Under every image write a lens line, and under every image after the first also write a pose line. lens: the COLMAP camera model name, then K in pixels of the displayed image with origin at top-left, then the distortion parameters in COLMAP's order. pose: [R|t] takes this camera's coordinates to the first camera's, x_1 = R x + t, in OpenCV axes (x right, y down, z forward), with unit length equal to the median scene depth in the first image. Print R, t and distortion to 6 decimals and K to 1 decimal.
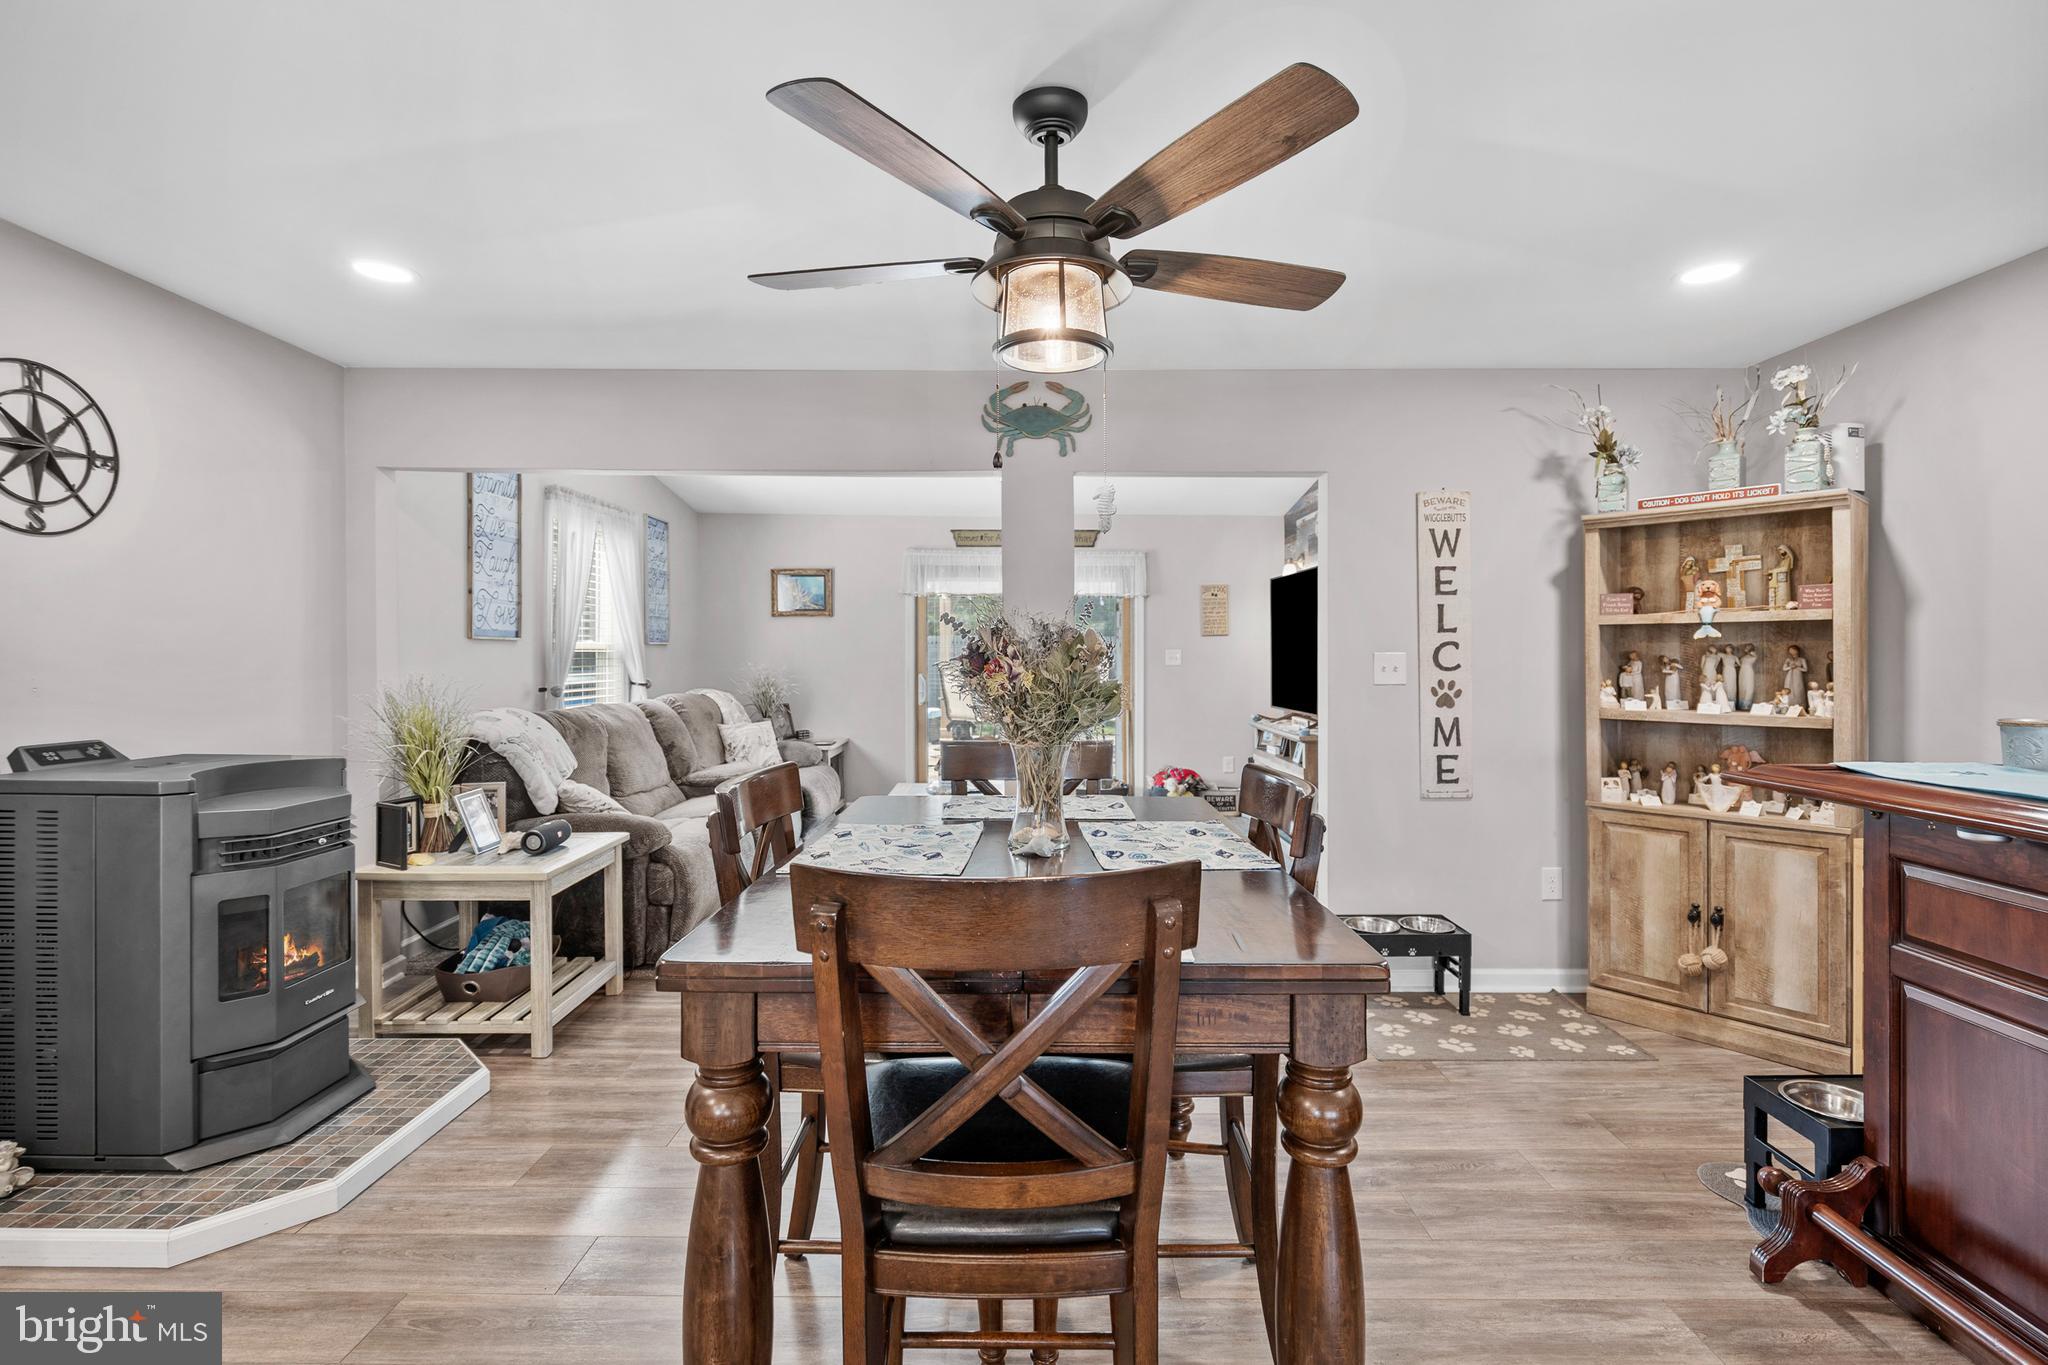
lens RADIAL K [[950.9, 0, 1037.1], [0, 950.9, 660.3], [0, 0, 1]] dist [-0.003865, 0.000766]
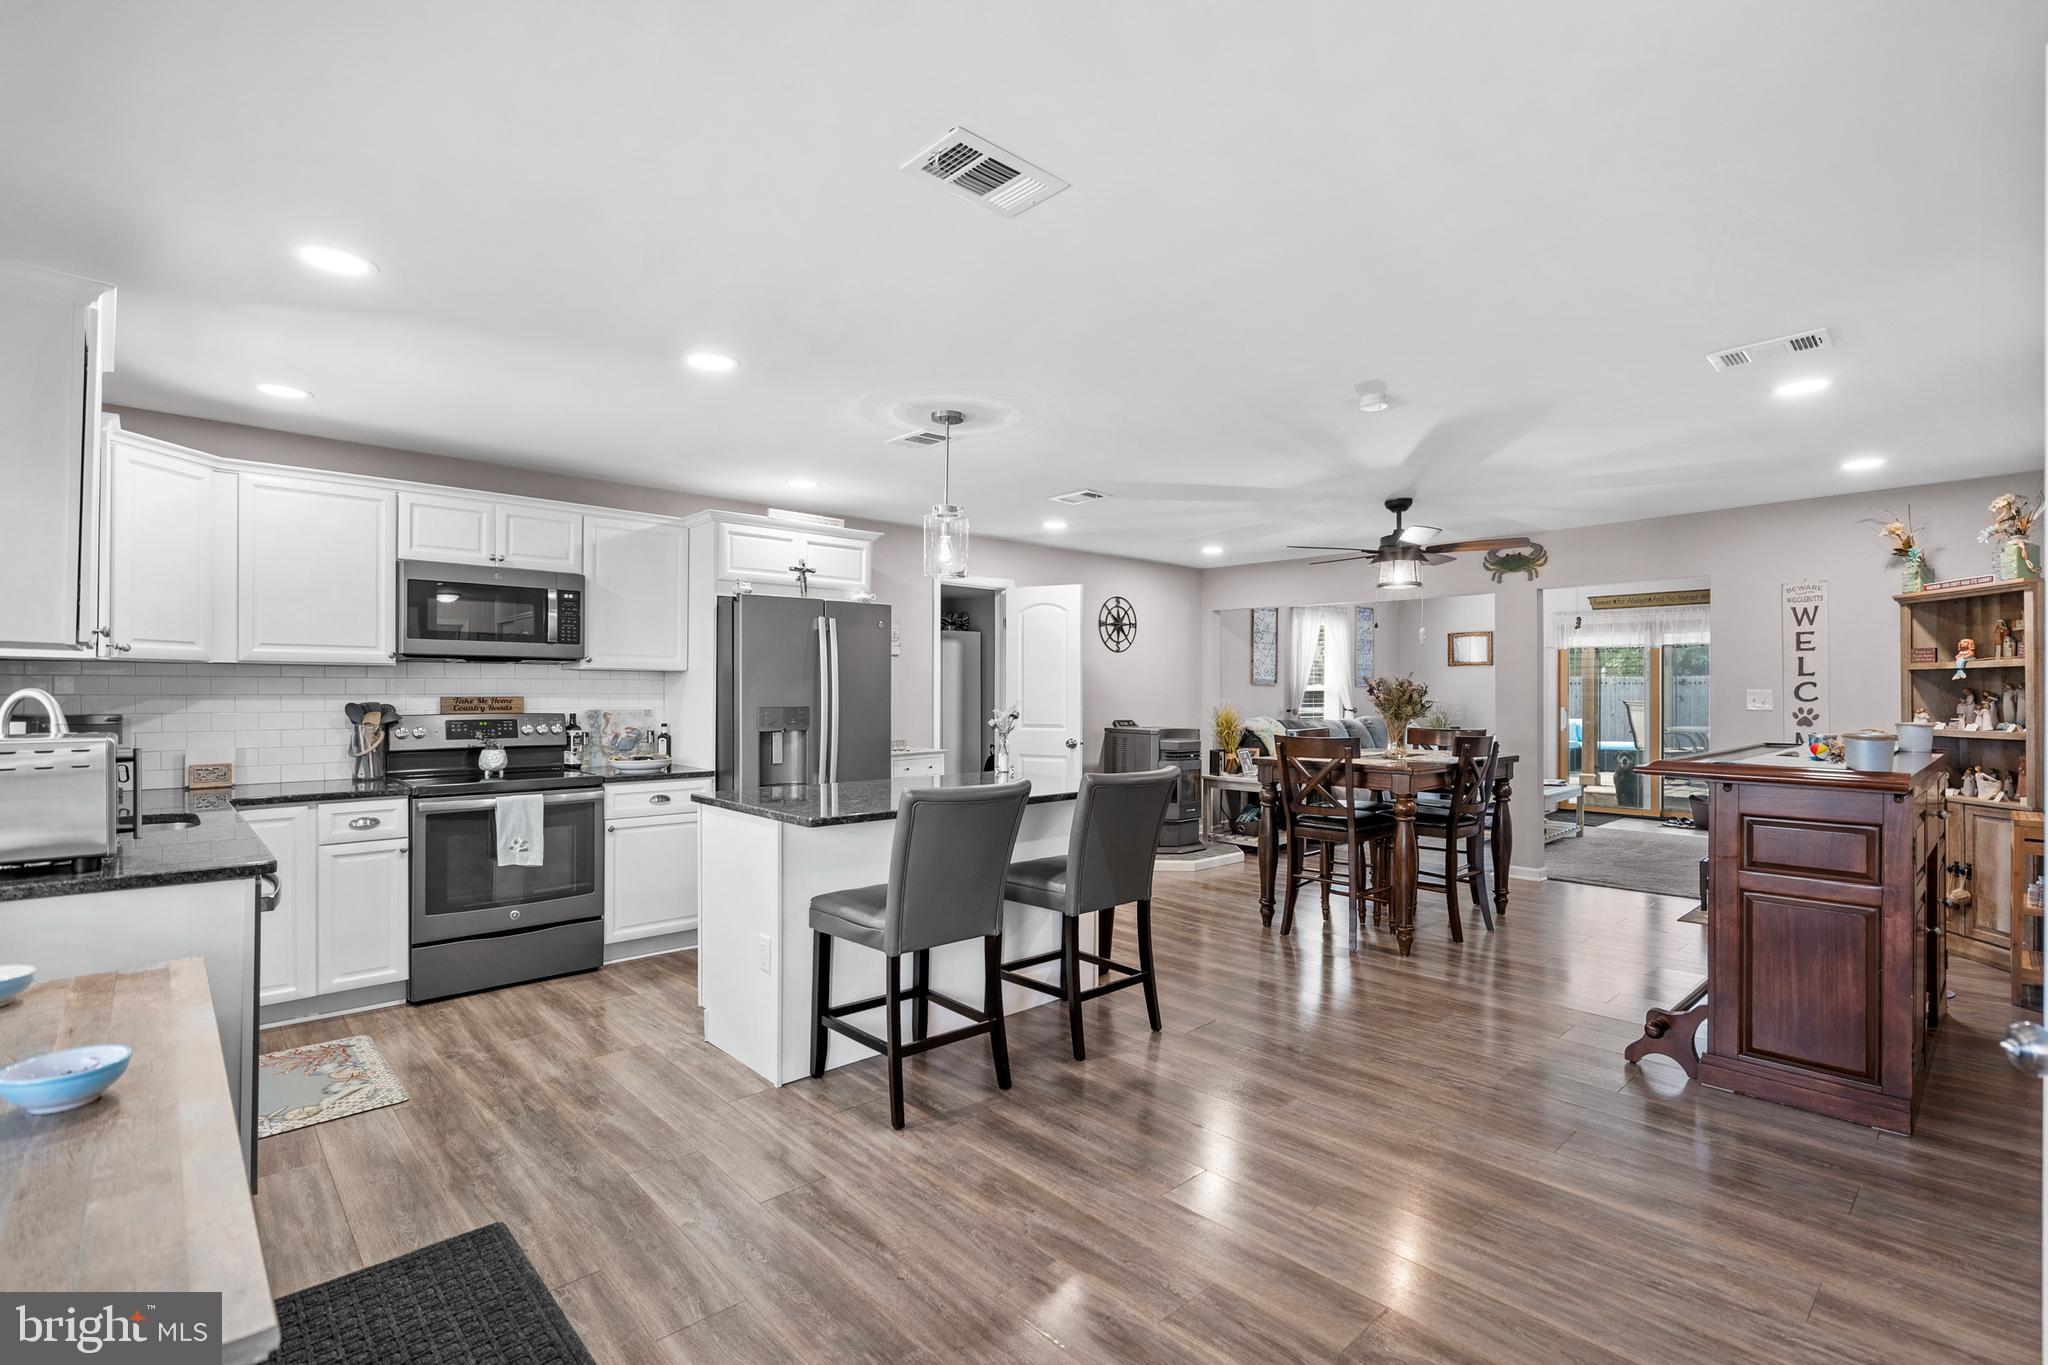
lens RADIAL K [[925.8, 0, 1025.1], [0, 925.8, 703.6], [0, 0, 1]] dist [0.003403, 0.000425]
pose [[0.677873, 0.008777, -0.735127, 0.763287], [-0.006956, 0.999961, 0.005525, 0.016444], [0.735146, 0.001369, 0.677907, -1.009491]]
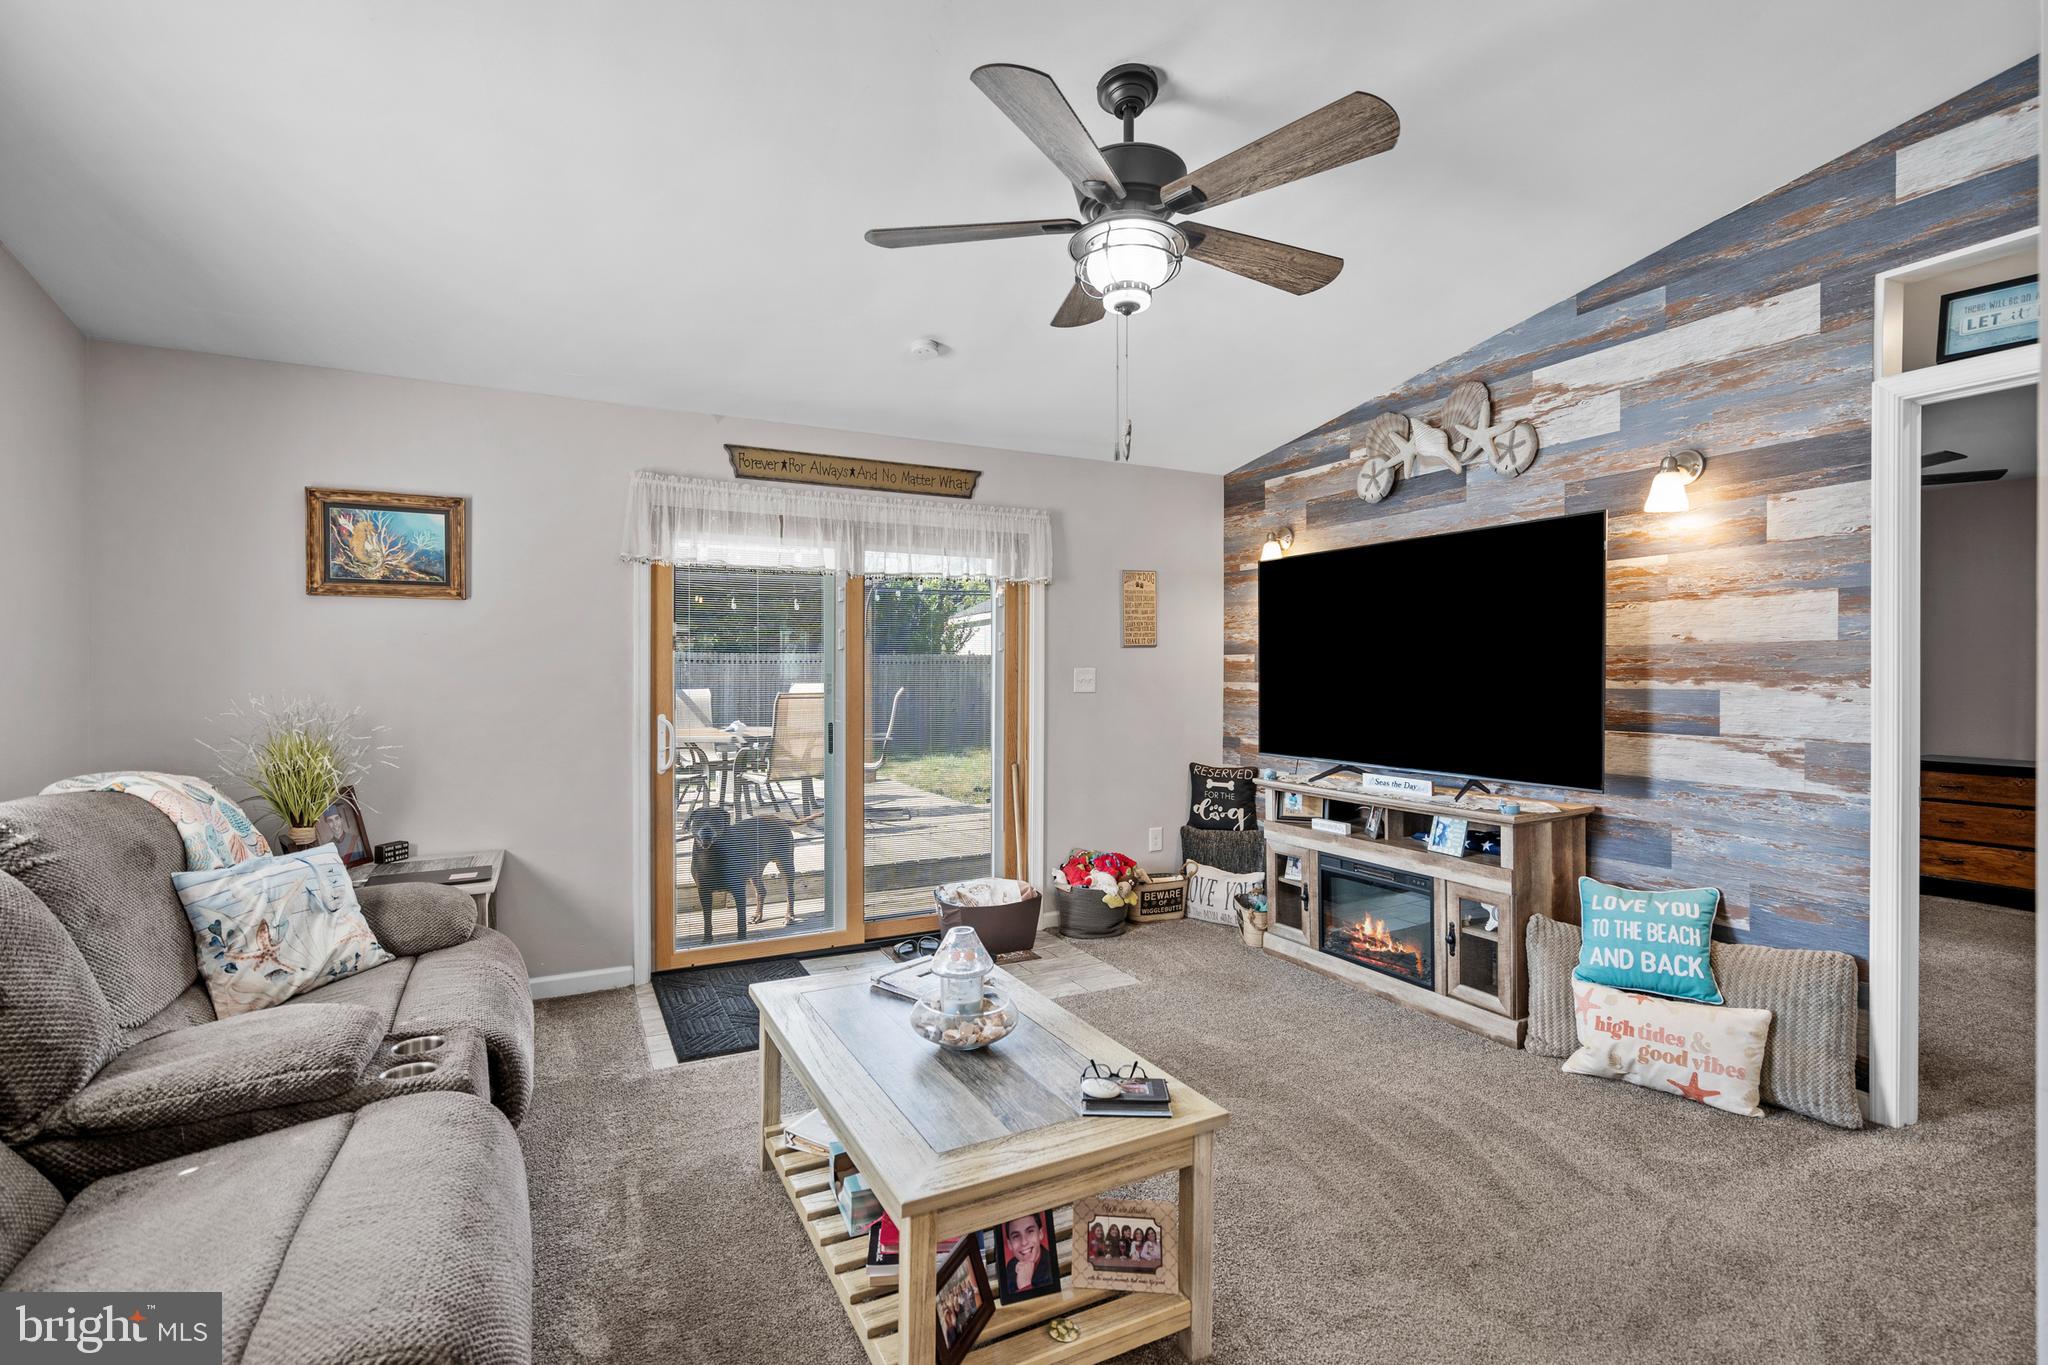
lens RADIAL K [[933.9, 0, 1032.2], [0, 933.9, 675.4], [0, 0, 1]] dist [-0.002626, 0.000968]
pose [[0.890229, -0.002953, 0.455503, -0.417331], [0.005513, 0.999976, -0.004291, -0.009316], [-0.455479, 0.006331, 0.890224, 1.078629]]
